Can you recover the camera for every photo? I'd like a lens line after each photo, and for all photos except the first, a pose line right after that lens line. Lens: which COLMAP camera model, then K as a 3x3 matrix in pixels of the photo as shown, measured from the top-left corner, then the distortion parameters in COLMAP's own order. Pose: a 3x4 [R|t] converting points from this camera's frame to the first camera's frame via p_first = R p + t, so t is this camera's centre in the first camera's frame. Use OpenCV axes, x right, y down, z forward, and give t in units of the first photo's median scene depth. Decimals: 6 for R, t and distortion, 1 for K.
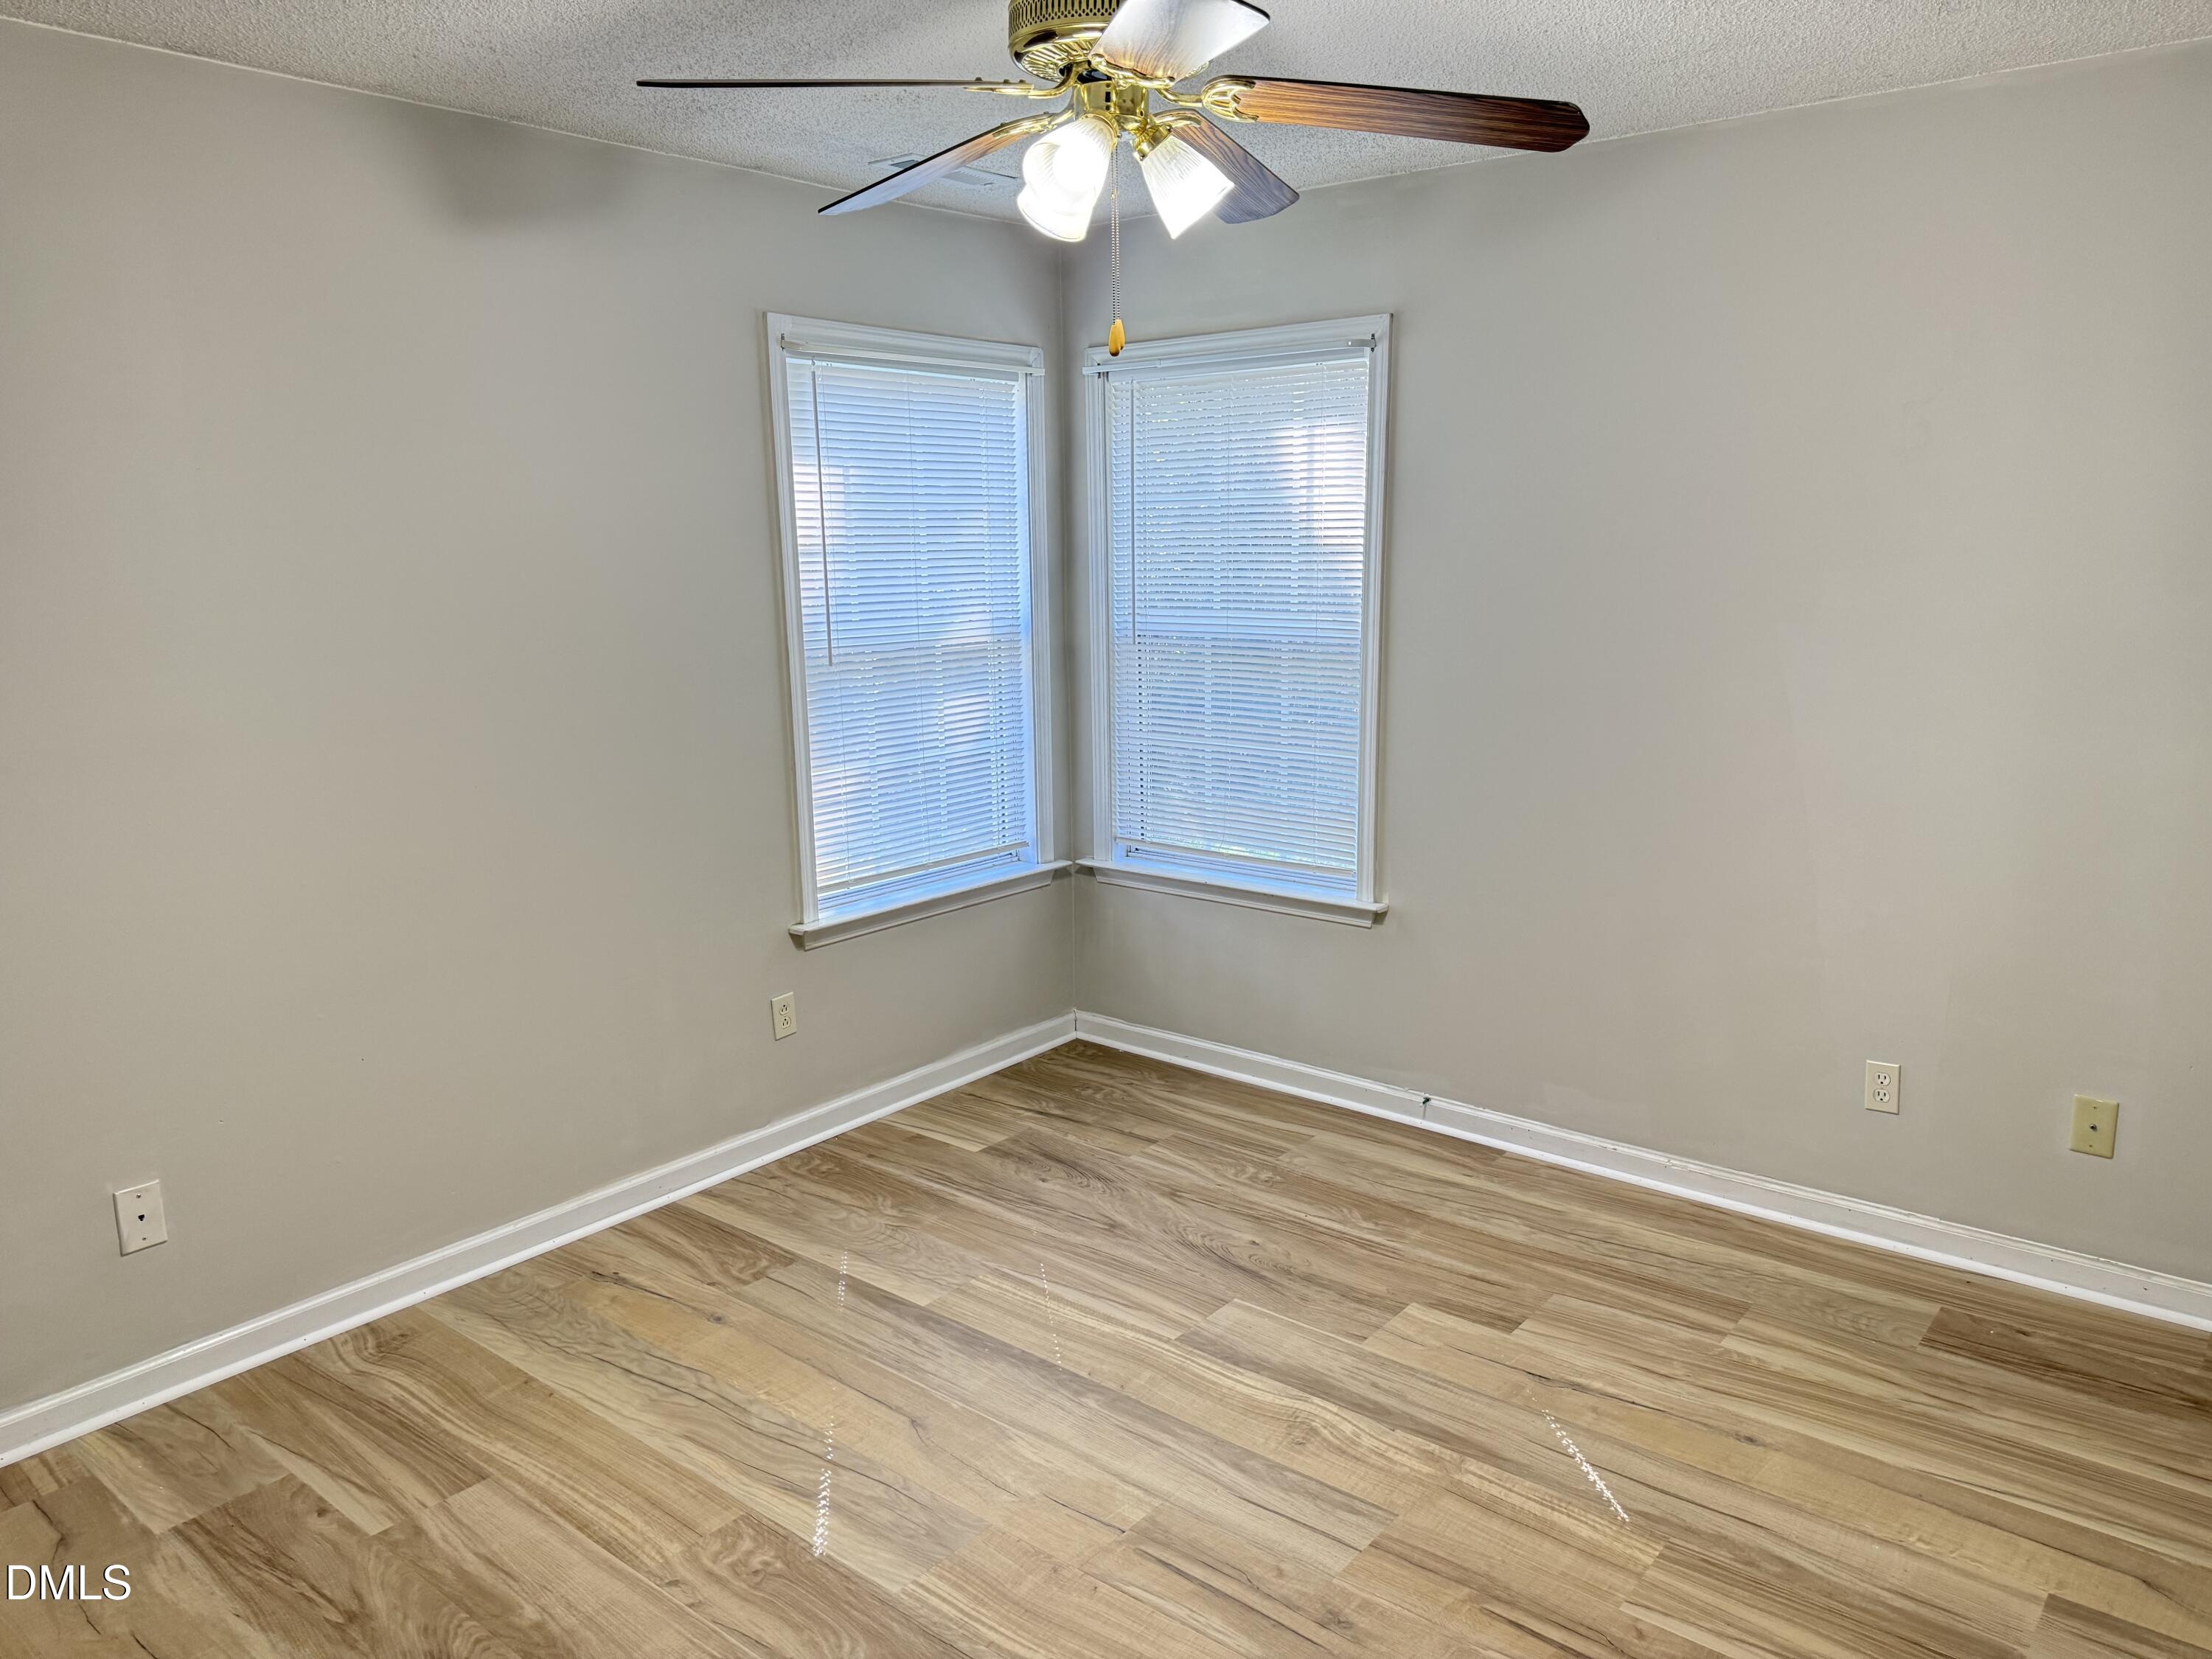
lens RADIAL K [[1569.4, 0, 1107.4], [0, 1569.4, 838.9], [0, 0, 1]] dist [0.033721, -0.017762]
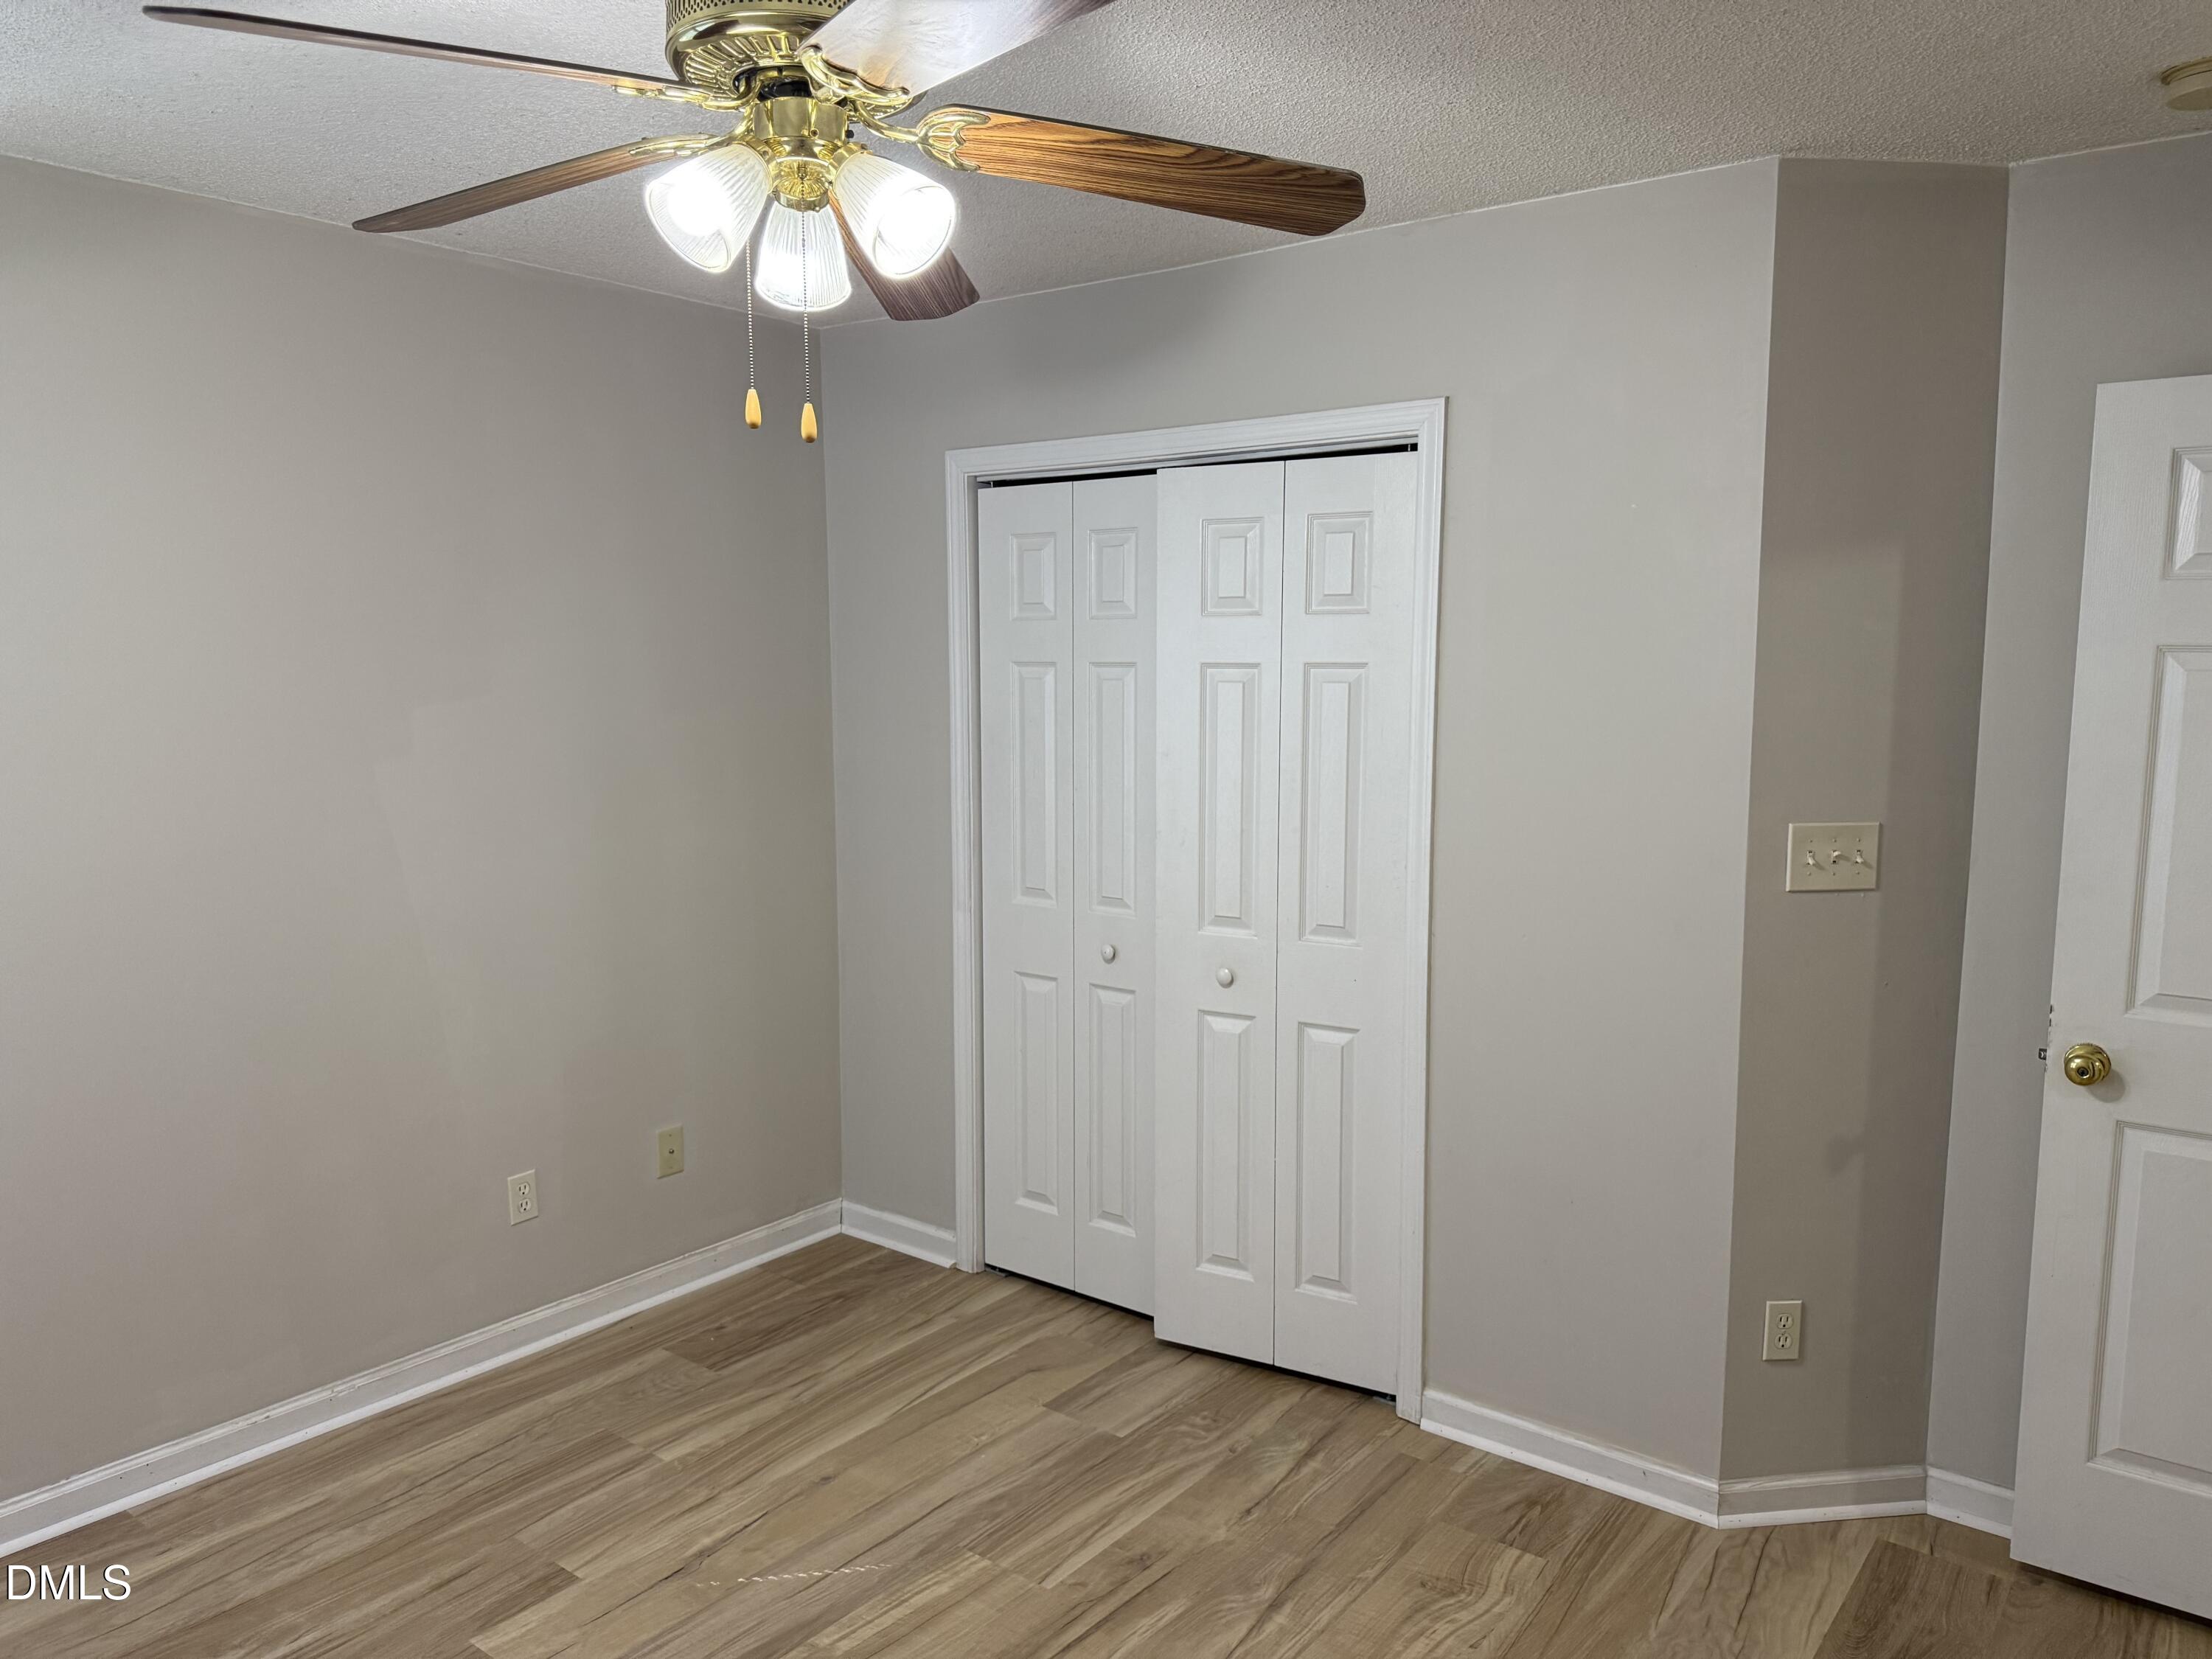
lens RADIAL K [[1569.4, 0, 1106.5], [0, 1569.4, 824.1], [0, 0, 1]] dist [0.033721, -0.017762]
pose [[-0.012810, -0.100091, 0.994896, -0.583350], [0.190273, 0.976553, 0.100696, -0.127588], [-0.981648, 0.190591, 0.006535, 0.638445]]
